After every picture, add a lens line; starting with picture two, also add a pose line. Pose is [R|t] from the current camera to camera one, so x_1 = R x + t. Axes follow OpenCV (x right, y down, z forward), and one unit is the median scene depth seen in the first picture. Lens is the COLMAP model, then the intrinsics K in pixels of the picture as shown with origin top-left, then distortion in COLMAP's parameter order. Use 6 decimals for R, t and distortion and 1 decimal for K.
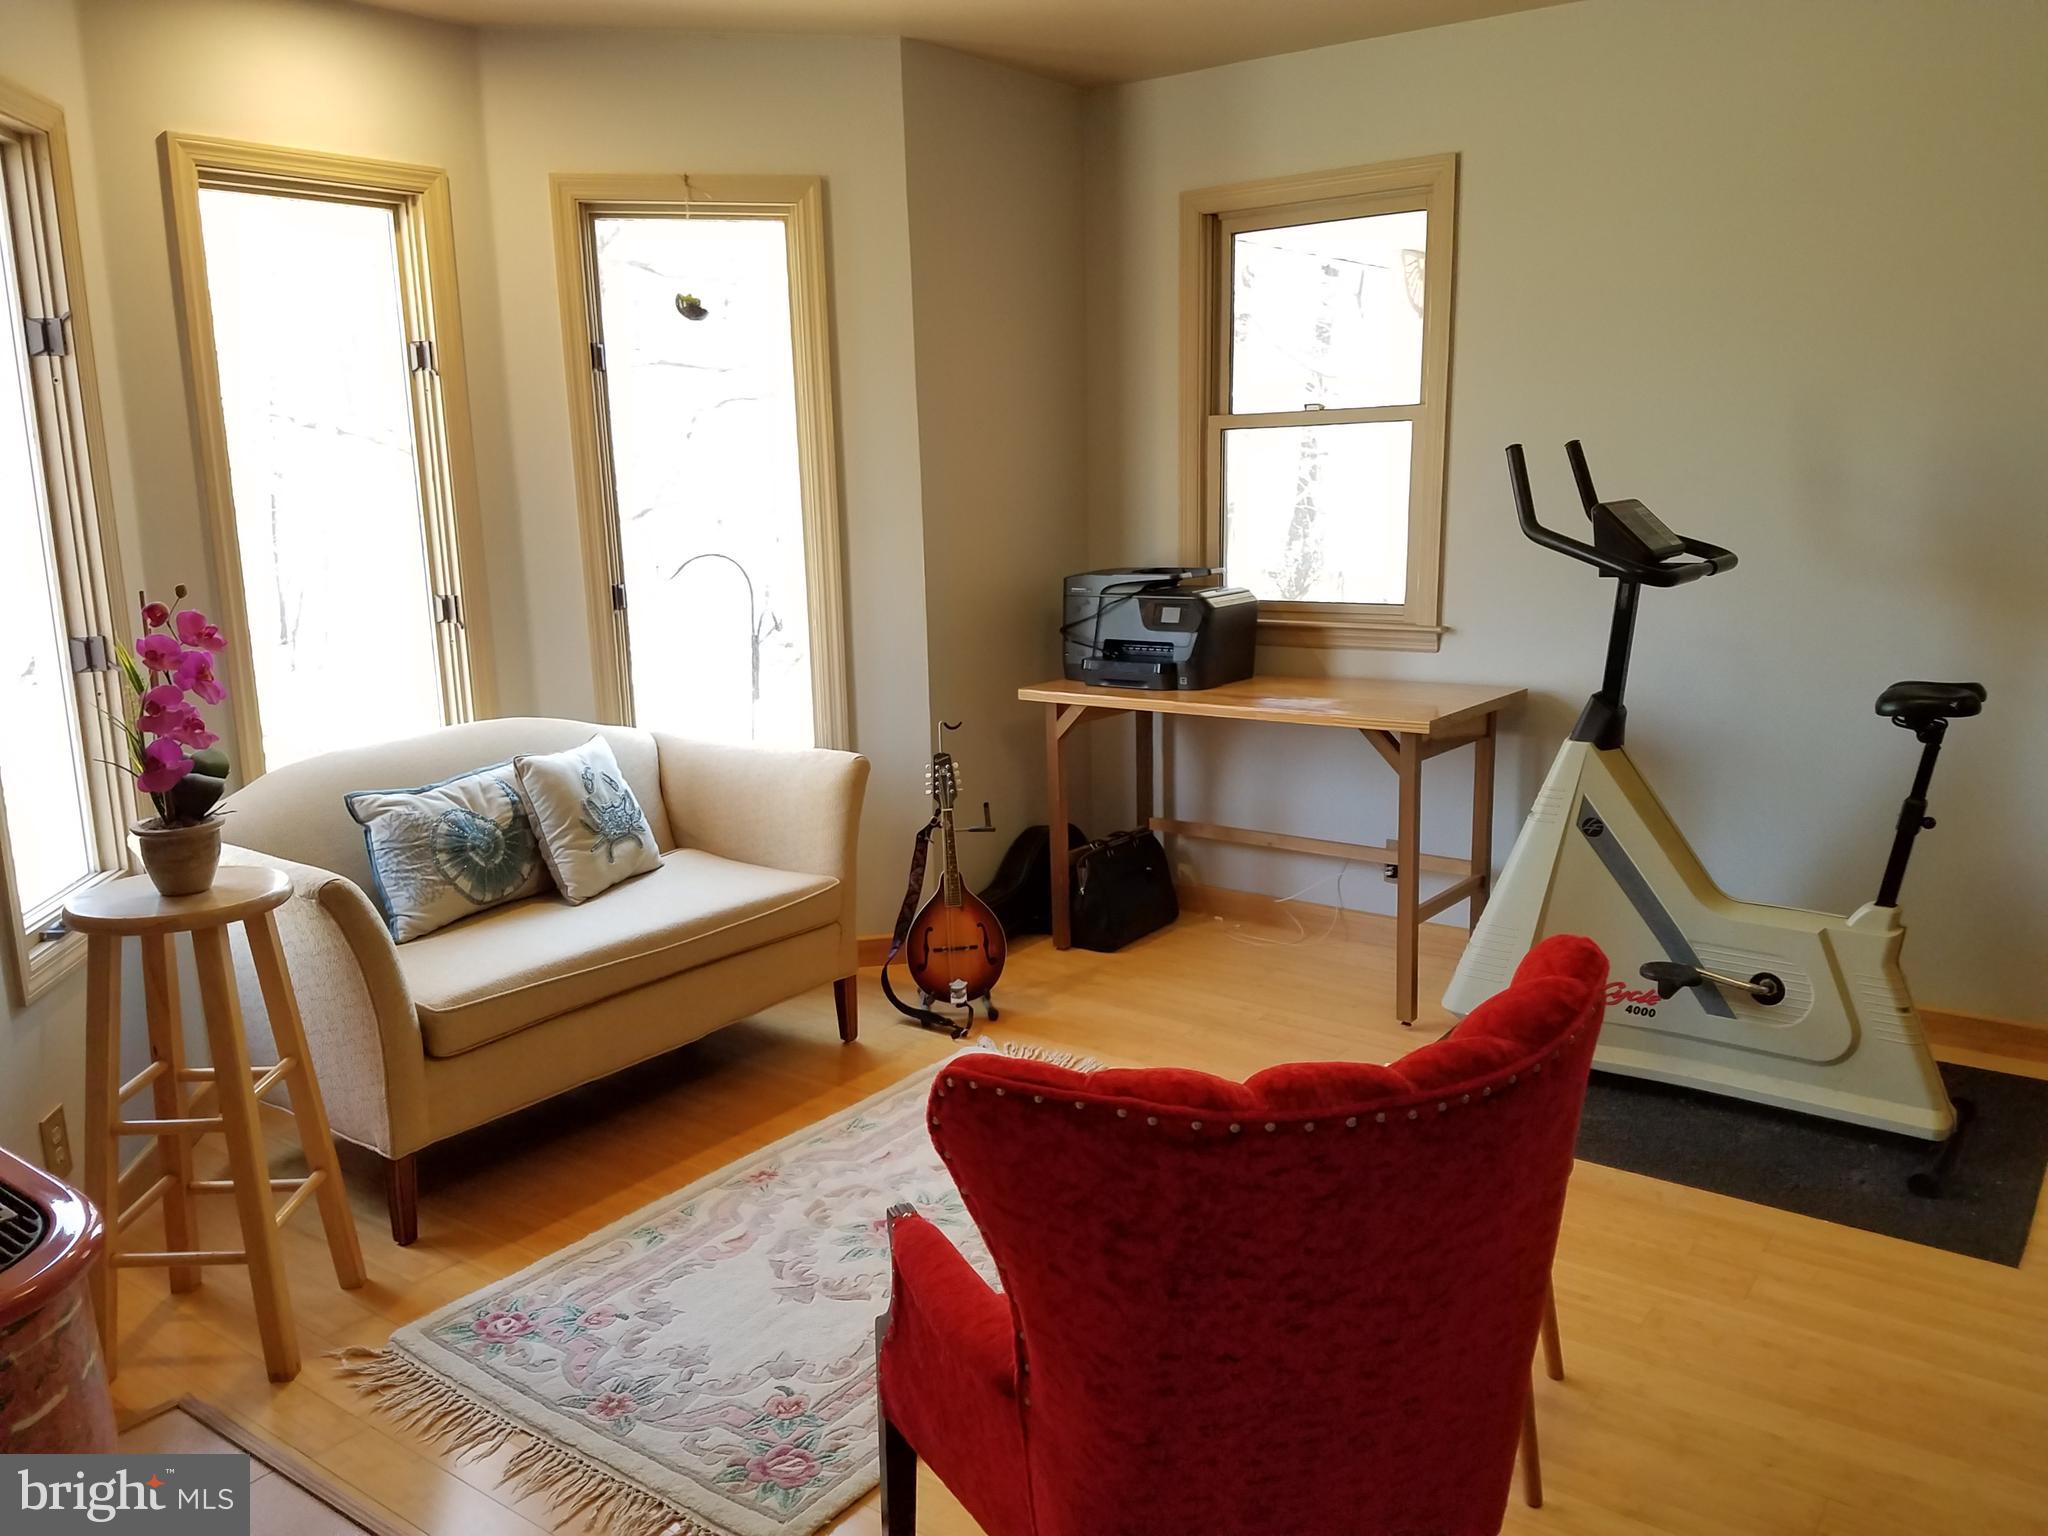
lens RADIAL K [[1574.5, 0, 1018.3], [0, 1574.5, 782.1], [0, 0, 1]] dist [0.174761, -0.296053]
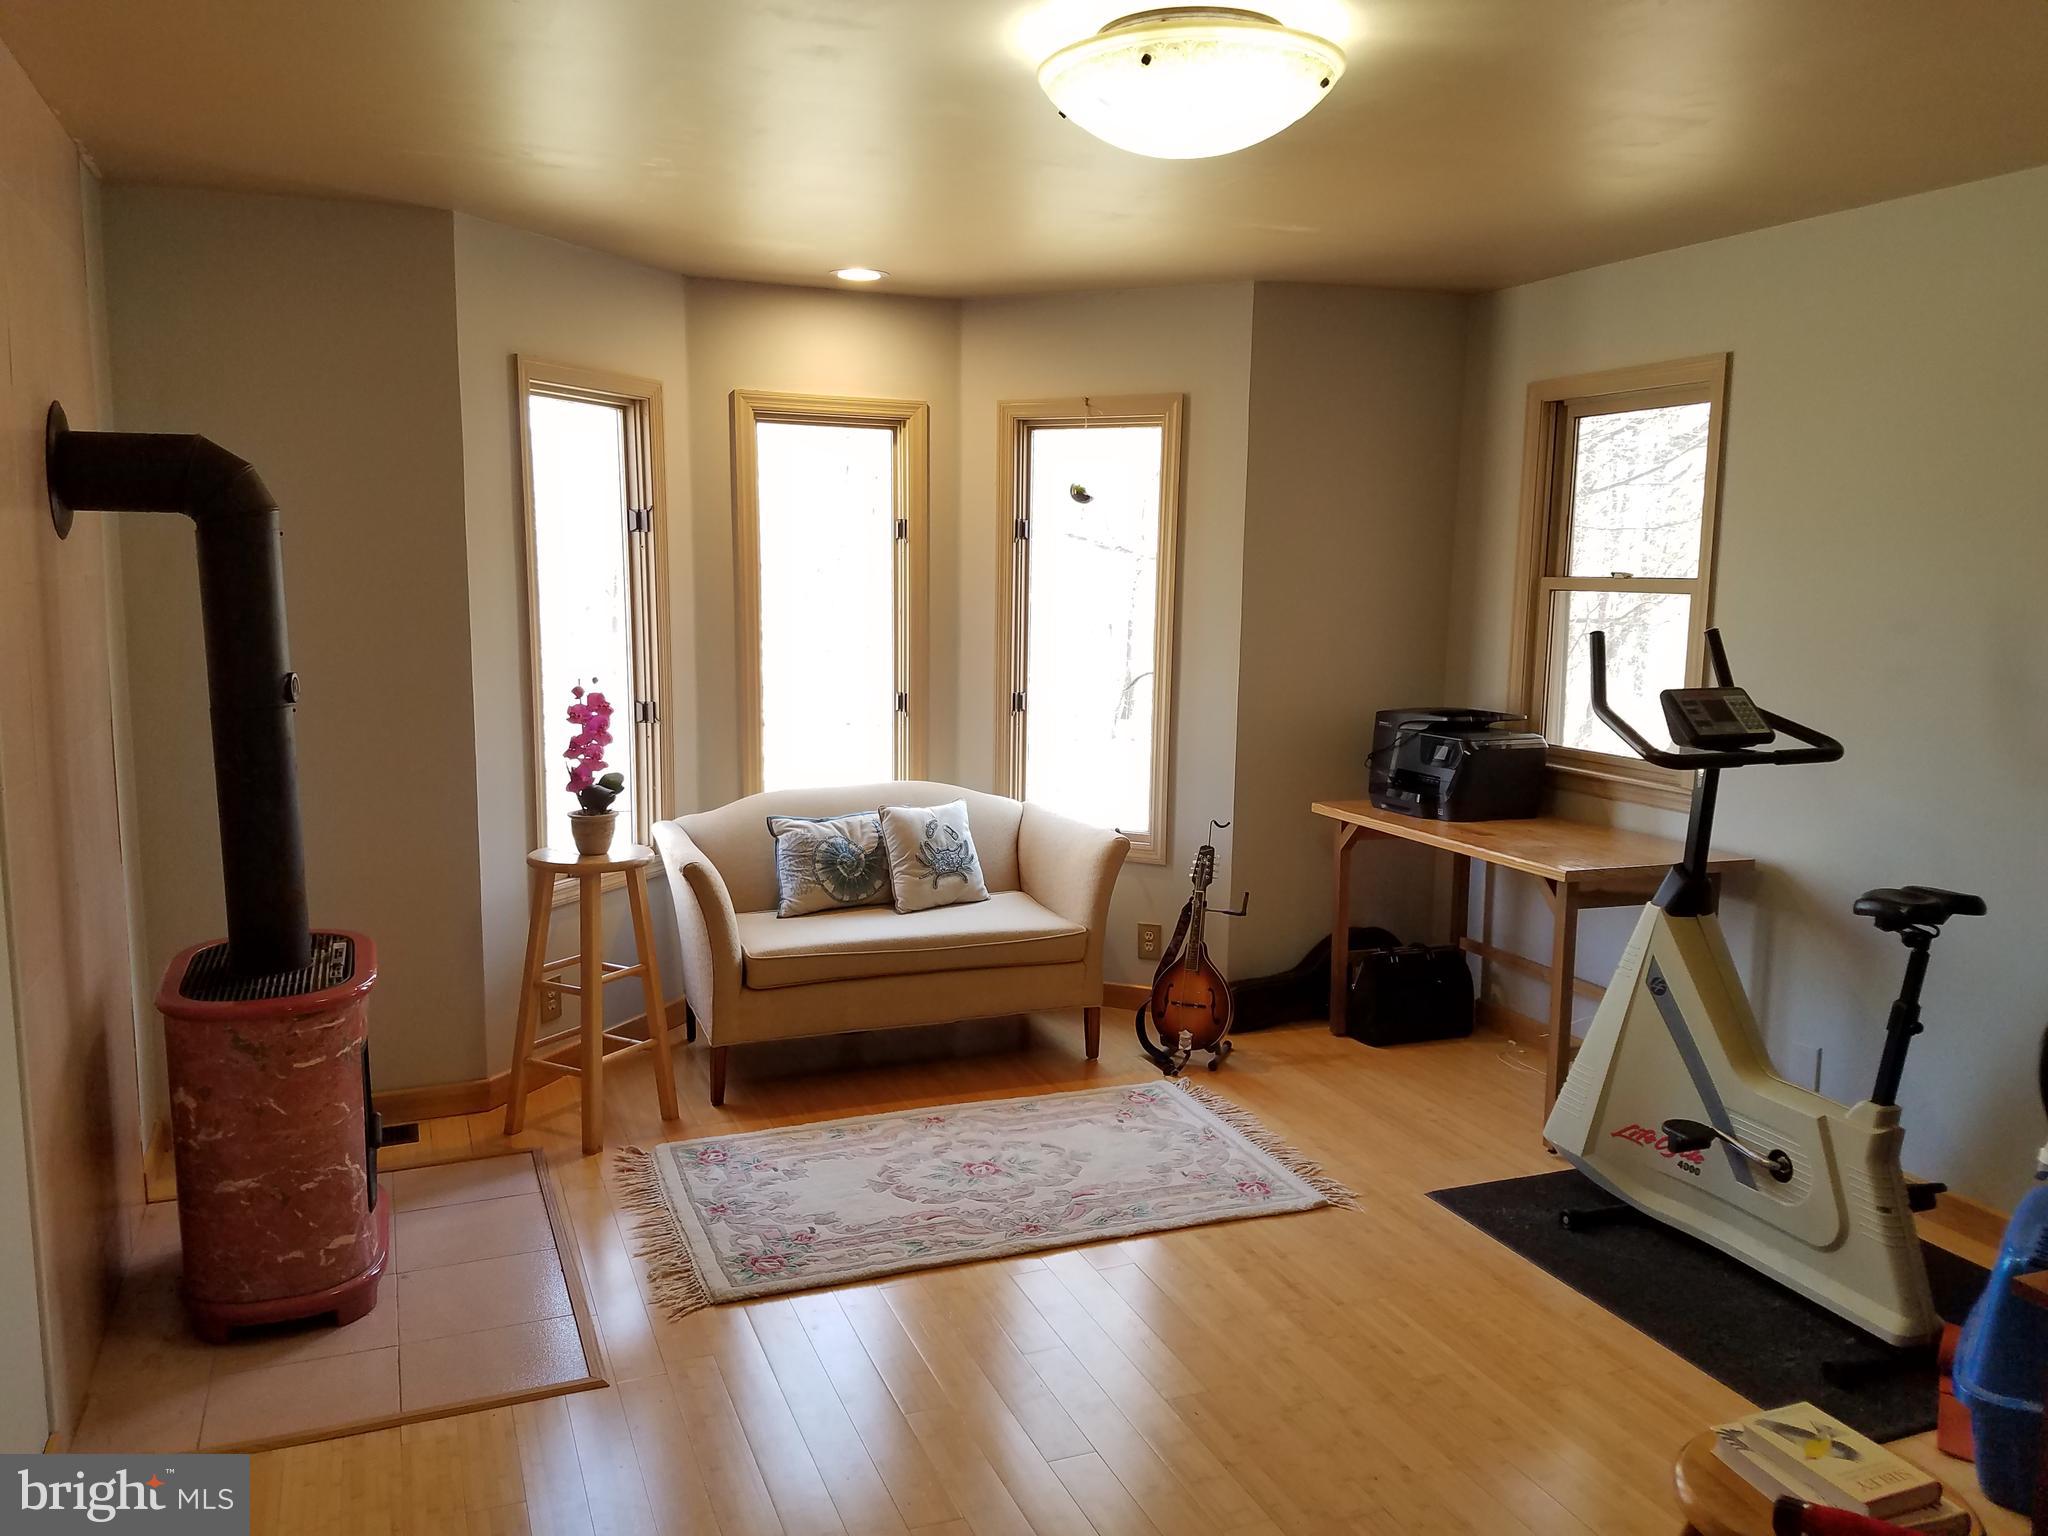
lens RADIAL K [[1574.5, 0, 1018.3], [0, 1574.5, 782.1], [0, 0, 1]] dist [0.174761, -0.296053]
pose [[0.837841, 0.106364, -0.535452, 0.531534], [-0.137360, 0.990354, -0.018204, -0.027036], [0.528350, 0.088802, 0.844370, -0.137983]]
